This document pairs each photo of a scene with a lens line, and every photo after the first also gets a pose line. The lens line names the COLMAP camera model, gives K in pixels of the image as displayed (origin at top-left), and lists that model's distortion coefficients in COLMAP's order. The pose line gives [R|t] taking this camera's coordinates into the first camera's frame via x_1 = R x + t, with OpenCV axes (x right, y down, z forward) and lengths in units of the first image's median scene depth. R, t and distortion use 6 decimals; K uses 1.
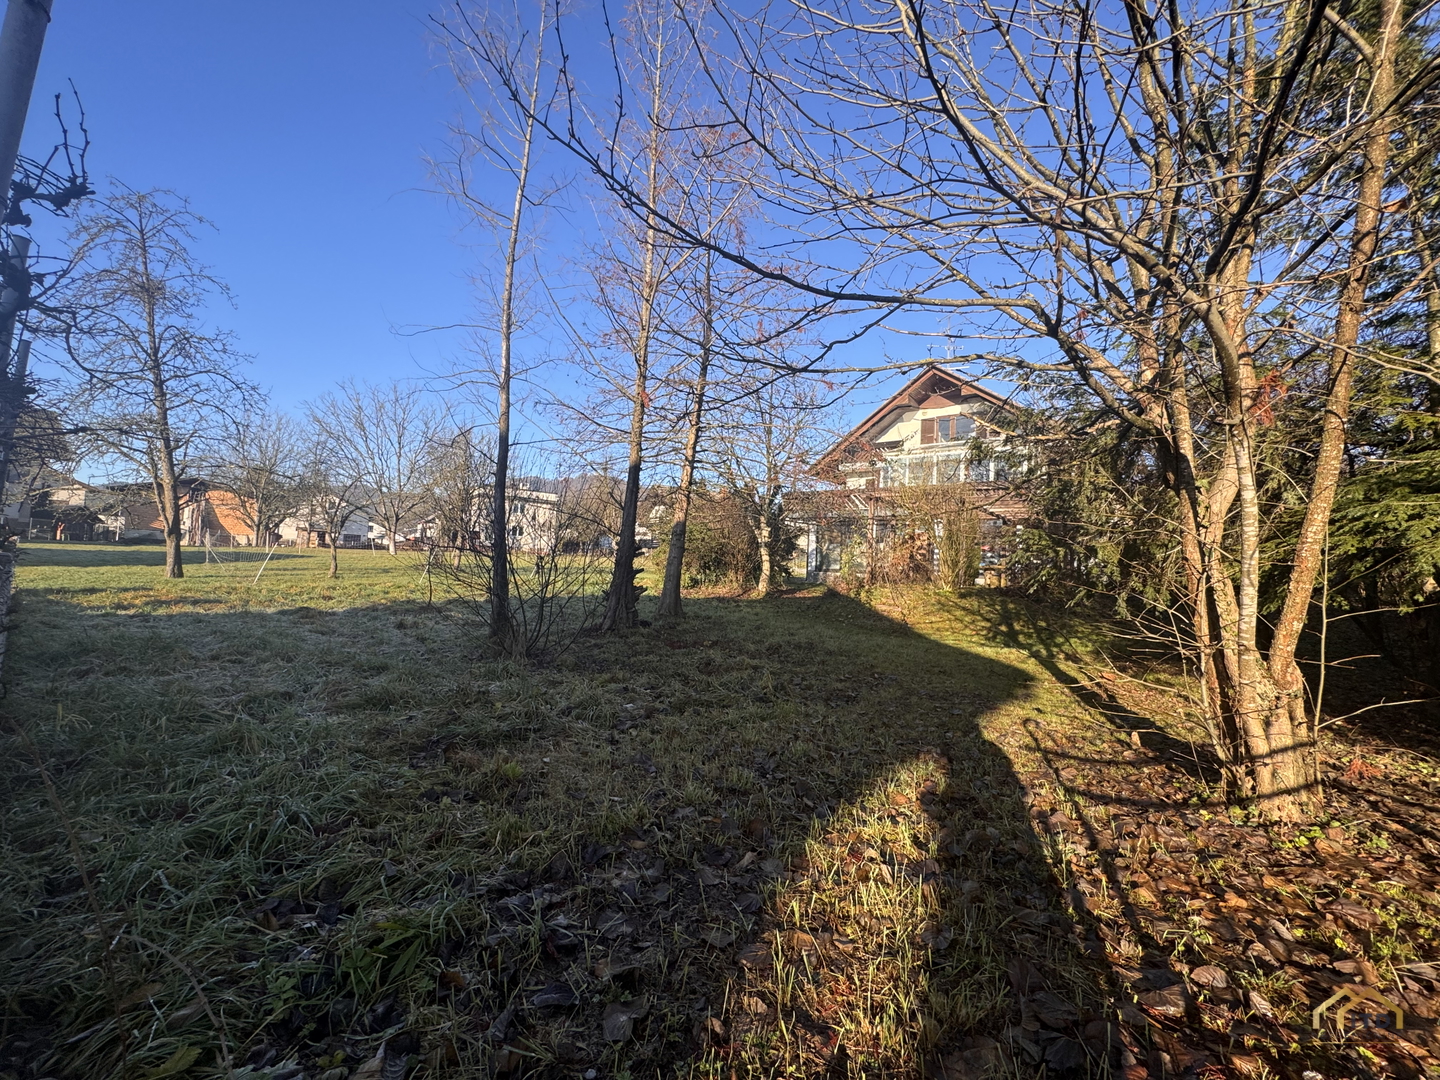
lens RADIAL K [[574.3, 0, 720.9], [0, 574.3, 539.4], [0, 0, 1]] dist [-0.002021, -0.000512]
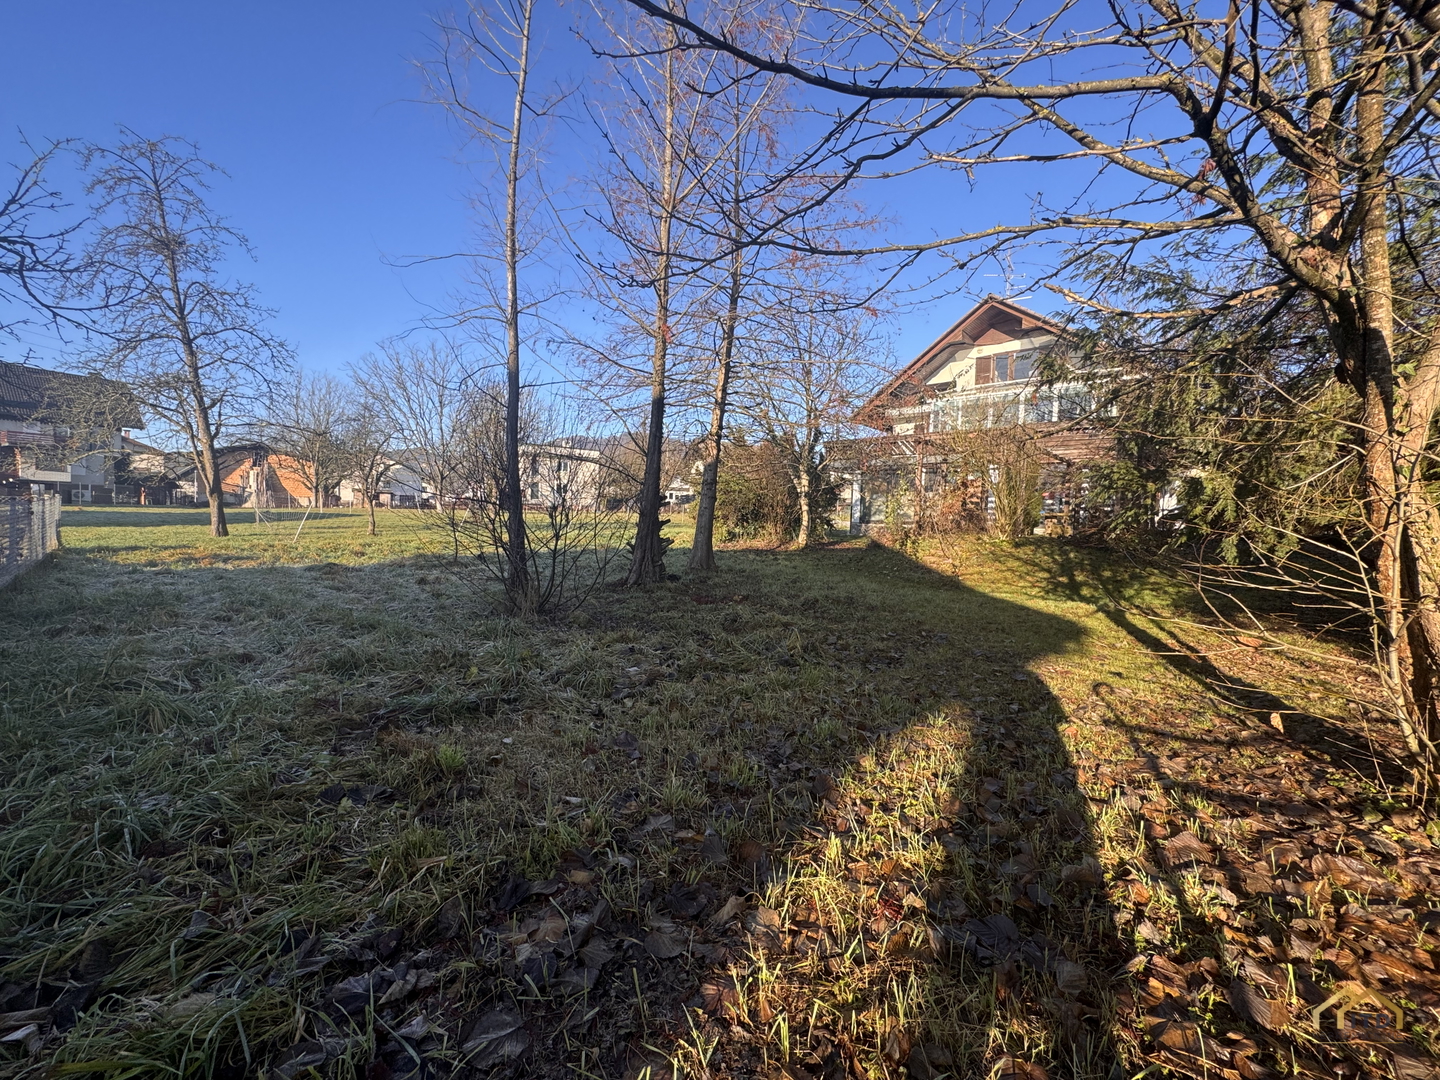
lens RADIAL K [[574.3, 0, 719.6], [0, 574.3, 539.3], [0, 0, 1]] dist [-0.002021, -0.000512]
pose [[0.996786, -0.011475, -0.079281, 0.023104], [0.017588, 0.996888, 0.076838, 0.015109], [0.078153, -0.077986, 0.993886, 0.085227]]
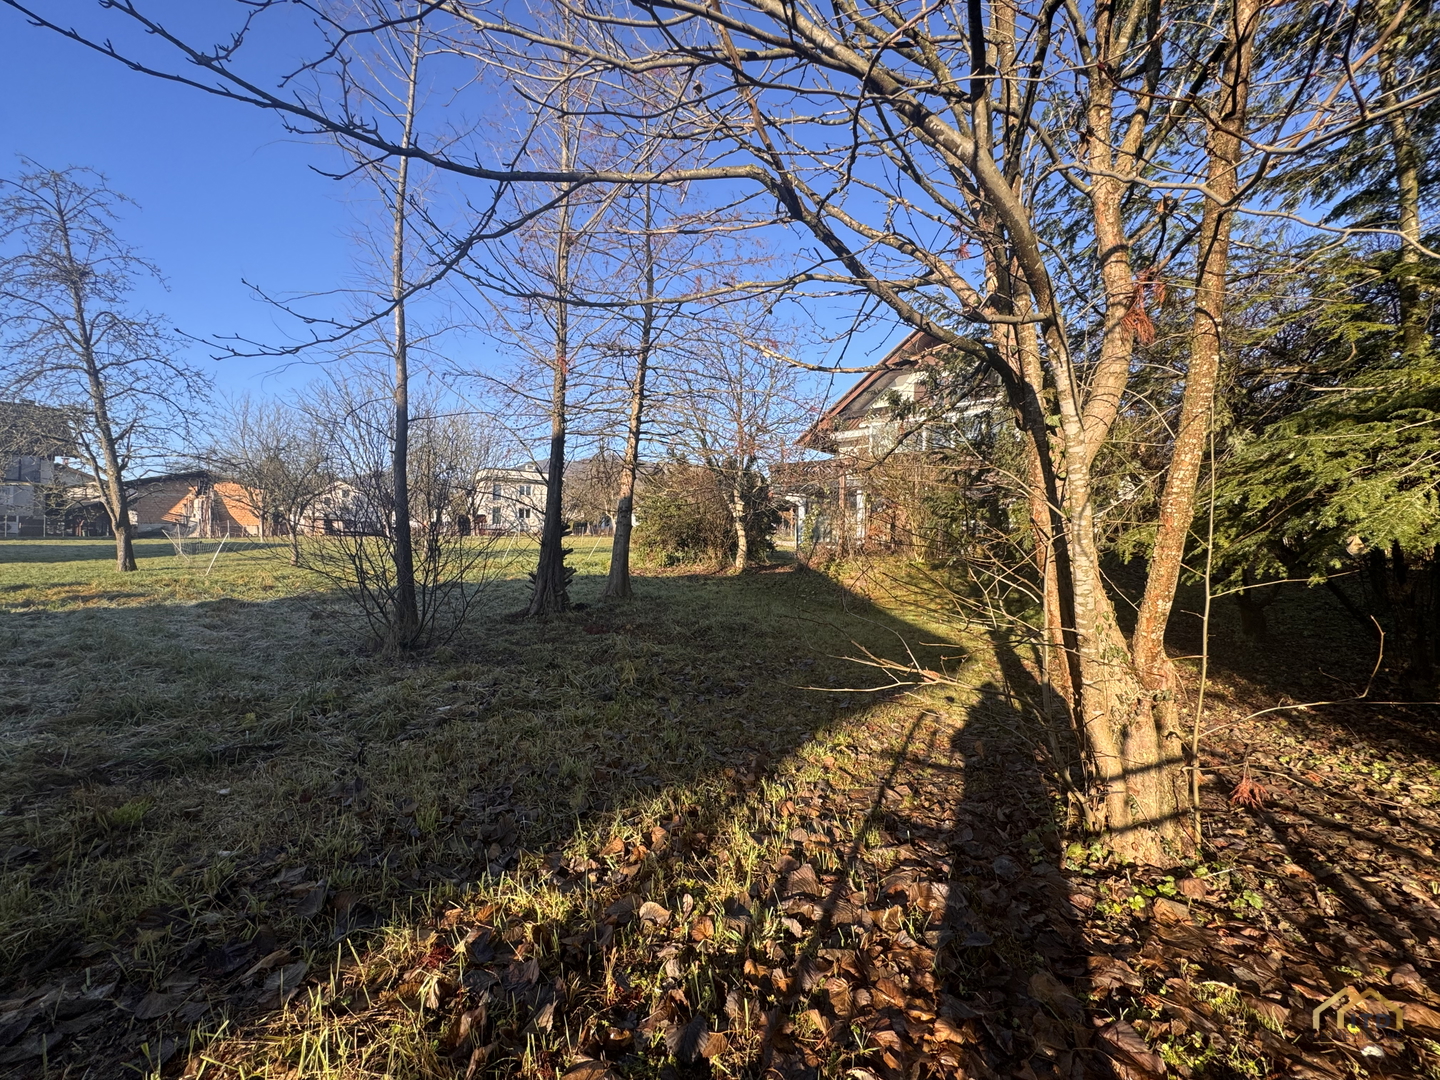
lens RADIAL K [[574.3, 0, 718.9], [0, 574.3, 539.9], [0, 0, 1]] dist [-0.002021, -0.000512]
pose [[0.998981, -0.029218, -0.034409, 0.157668], [0.030648, 0.998657, 0.041778, 0.005481], [0.033142, -0.042790, 0.998534, 0.082126]]
